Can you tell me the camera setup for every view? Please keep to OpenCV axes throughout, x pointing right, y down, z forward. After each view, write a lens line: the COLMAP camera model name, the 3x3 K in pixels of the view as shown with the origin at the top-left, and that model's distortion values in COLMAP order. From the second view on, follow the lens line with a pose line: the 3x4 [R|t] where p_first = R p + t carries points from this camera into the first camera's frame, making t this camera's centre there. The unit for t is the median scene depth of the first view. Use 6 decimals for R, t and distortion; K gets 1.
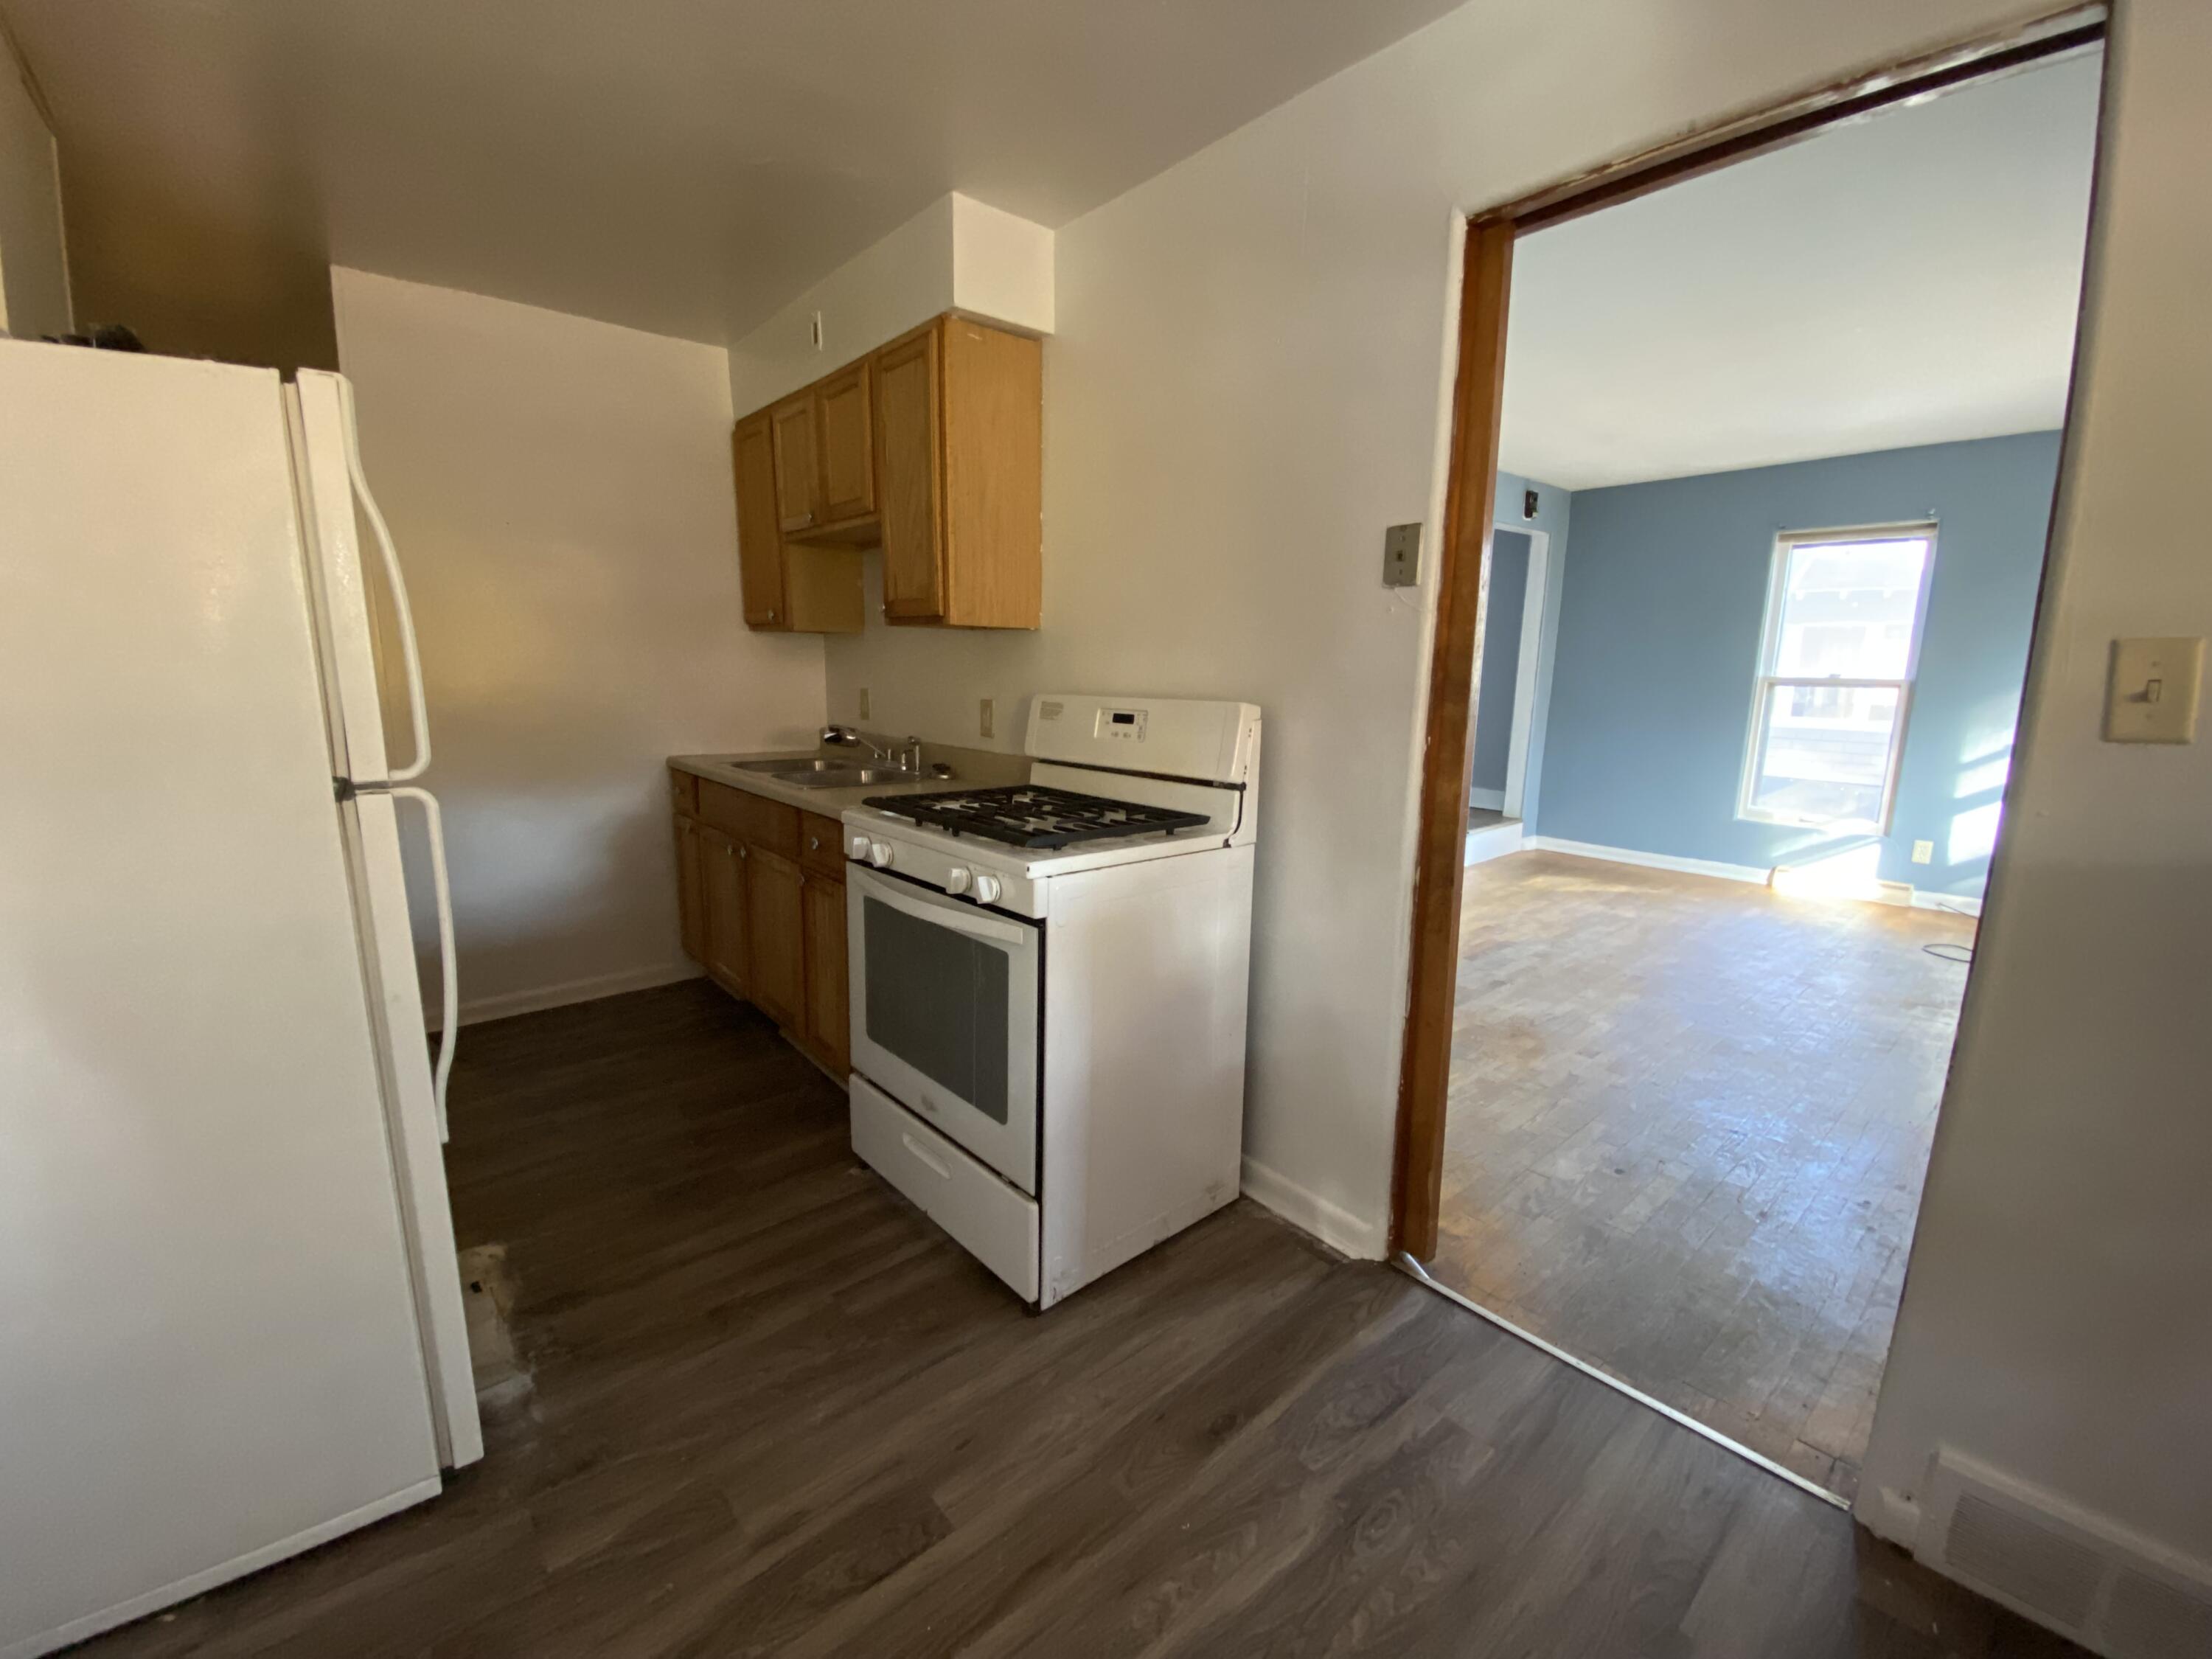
lens RADIAL K [[890.5, 0, 1096.3], [0, 890.5, 830.5], [0, 0, 1]] dist [0.046400, -0.036838]
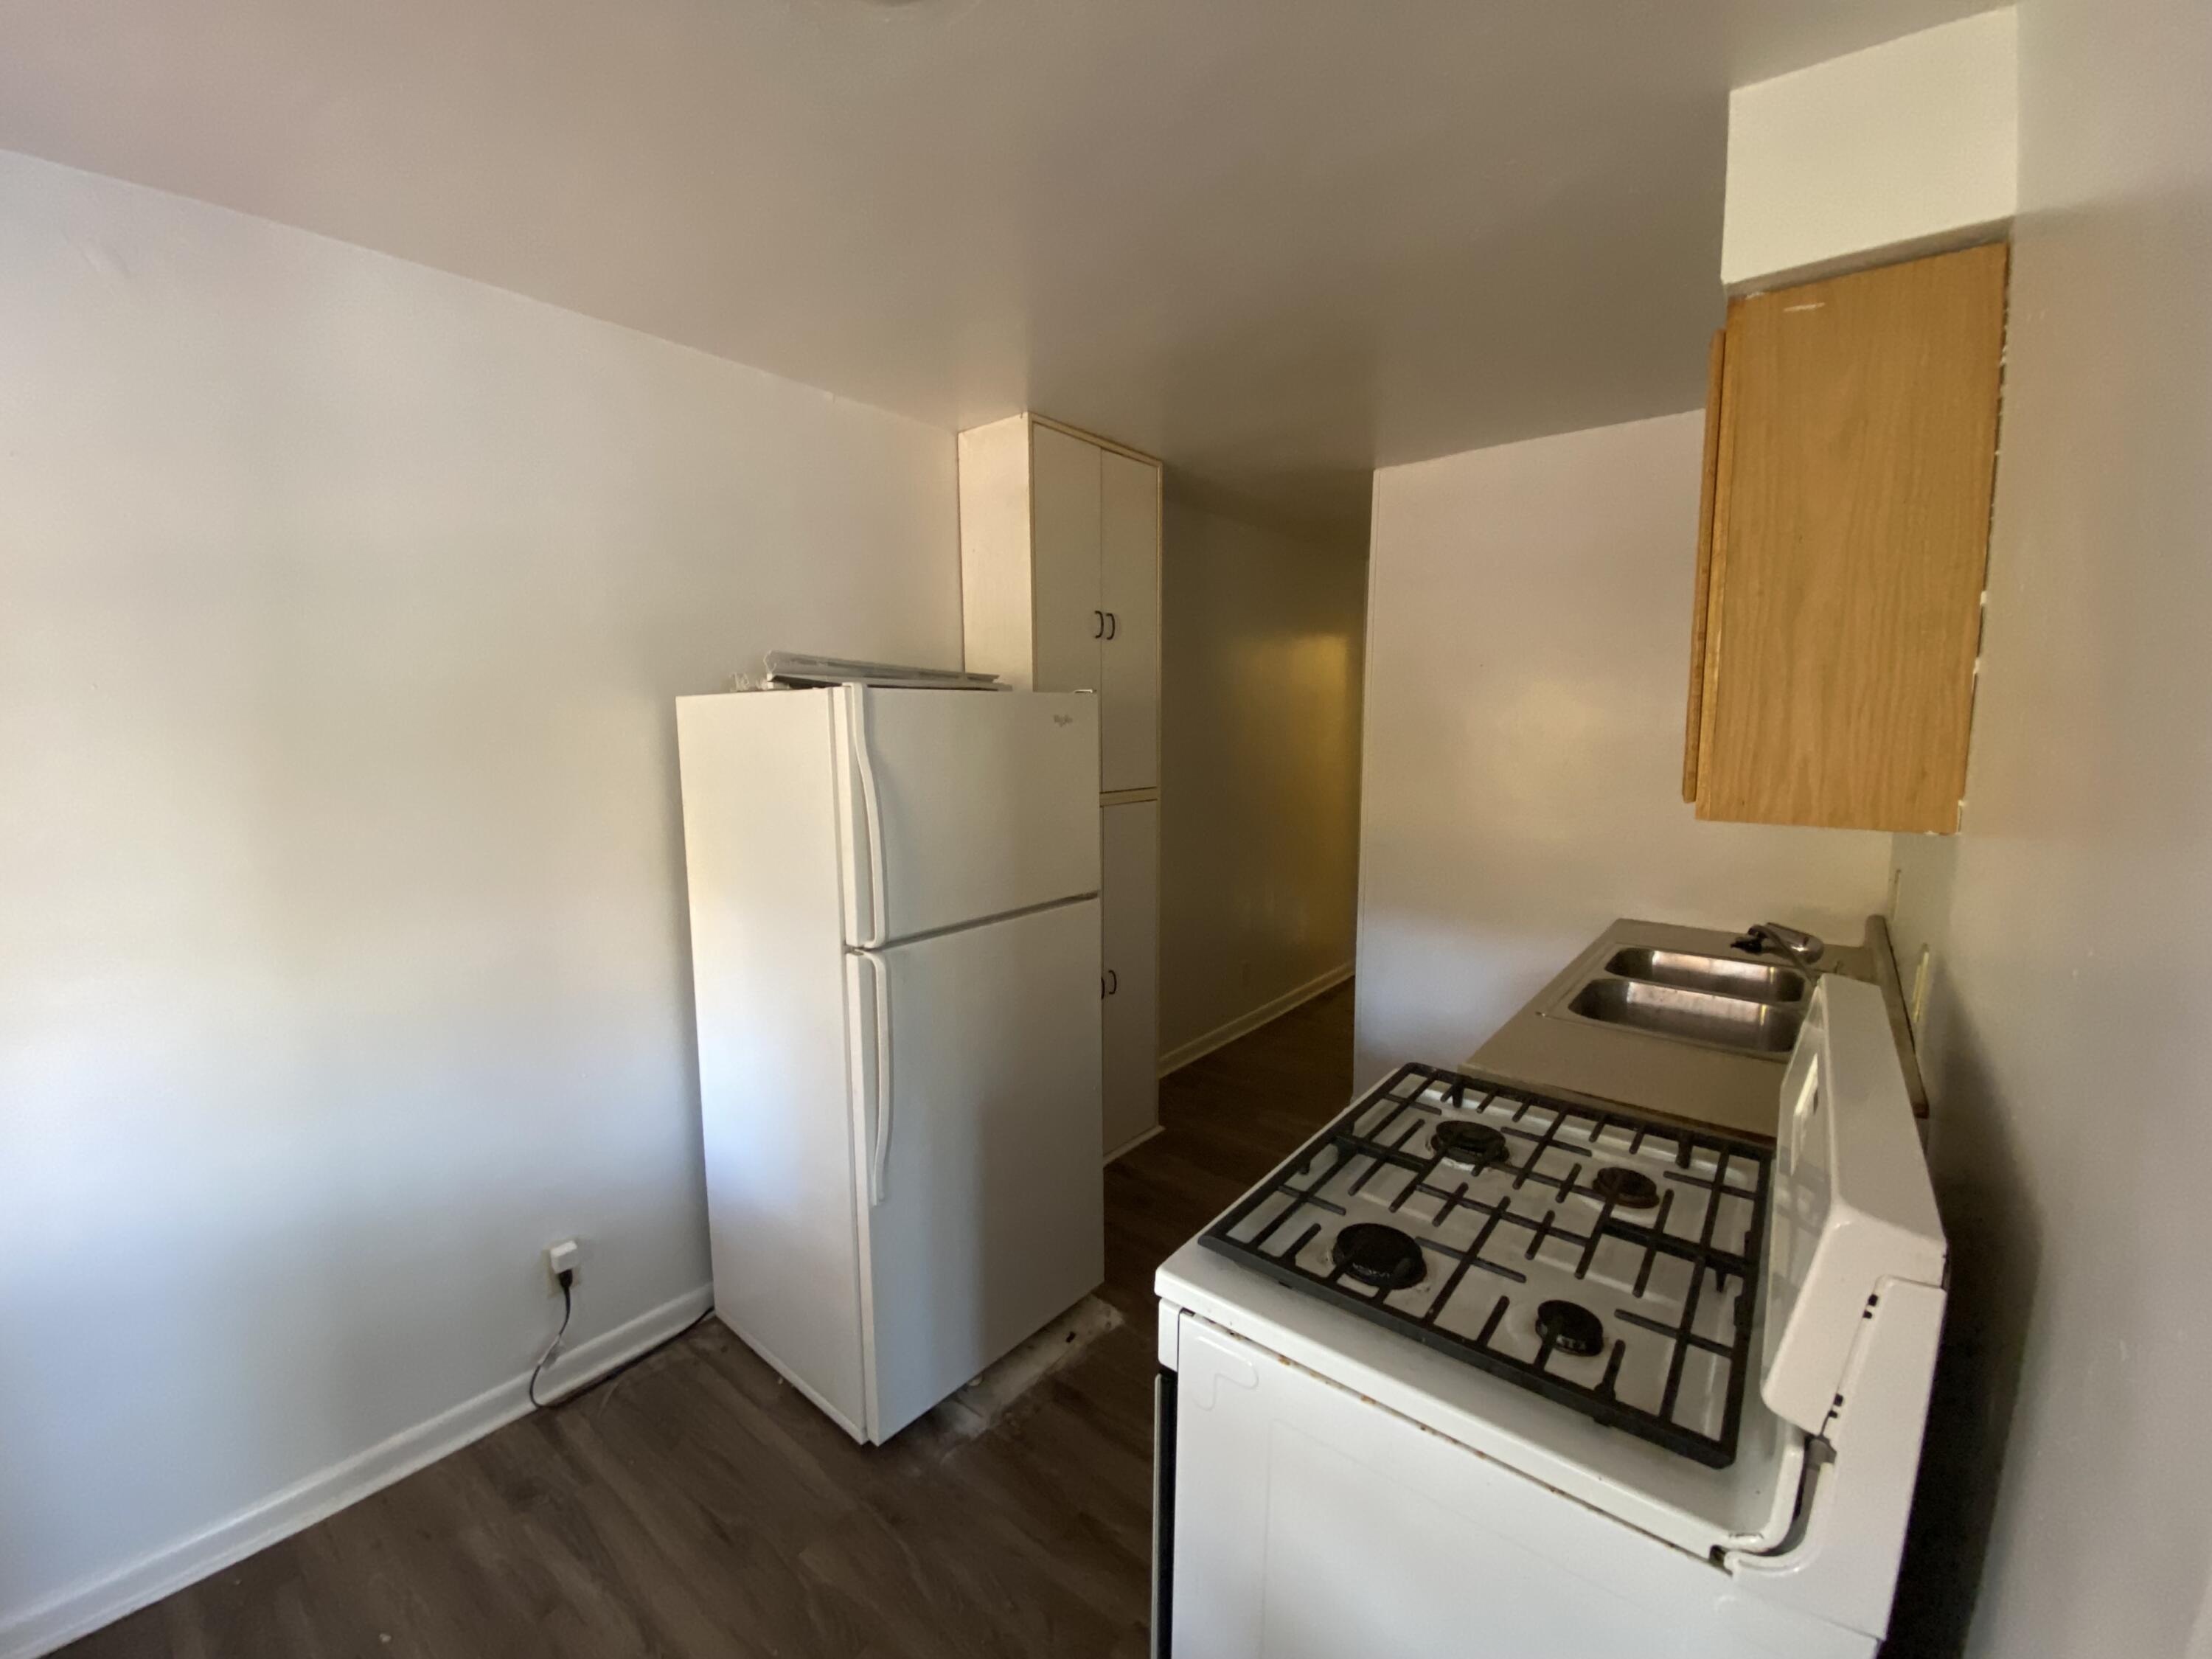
lens RADIAL K [[890.5, 0, 1096.3], [0, 890.5, 830.5], [0, 0, 1]] dist [0.046400, -0.036838]
pose [[0.183718, 0.109356, -0.976877, 0.498773], [-0.168903, 0.982524, 0.078223, -0.306055], [0.968359, 0.150626, 0.198978, 0.768790]]
